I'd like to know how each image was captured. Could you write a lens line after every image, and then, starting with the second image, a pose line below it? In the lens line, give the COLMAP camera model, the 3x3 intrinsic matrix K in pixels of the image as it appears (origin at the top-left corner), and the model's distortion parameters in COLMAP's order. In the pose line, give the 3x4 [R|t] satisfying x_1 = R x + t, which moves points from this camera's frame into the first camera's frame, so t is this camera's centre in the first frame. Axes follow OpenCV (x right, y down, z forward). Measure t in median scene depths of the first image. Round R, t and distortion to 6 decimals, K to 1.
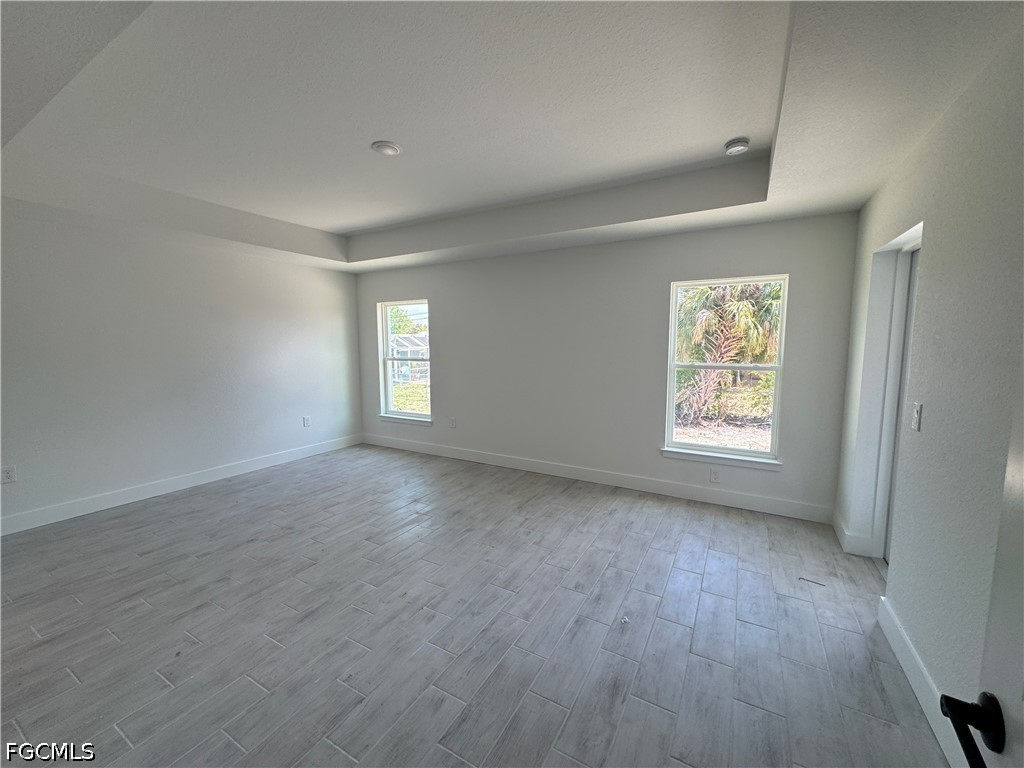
lens RADIAL K [[407.1, 0, 514.8], [0, 407.1, 384.3], [0, 0, 1]] dist [-0.008821, 0.001268]
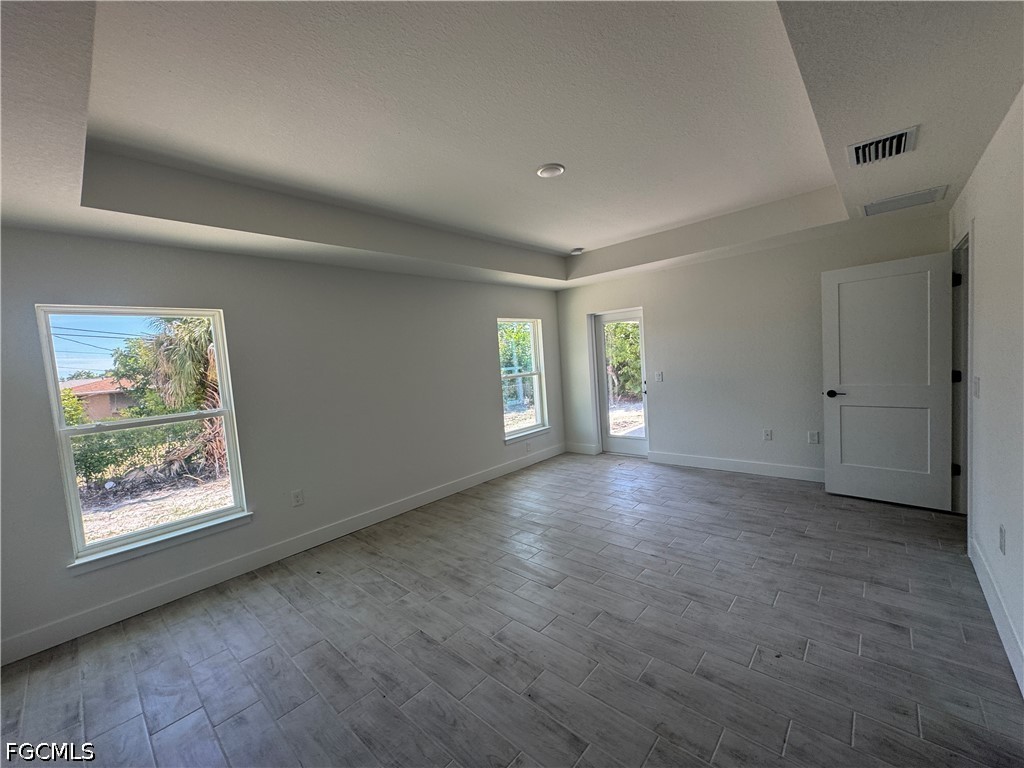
lens RADIAL K [[407.1, 0, 510.2], [0, 407.1, 386.1], [0, 0, 1]] dist [-0.008821, 0.001268]
pose [[0.227356, -0.087623, 0.969862, -0.990099], [0.171537, 0.983974, 0.048686, -0.084723], [-0.958585, 0.155298, 0.238743, 0.671739]]
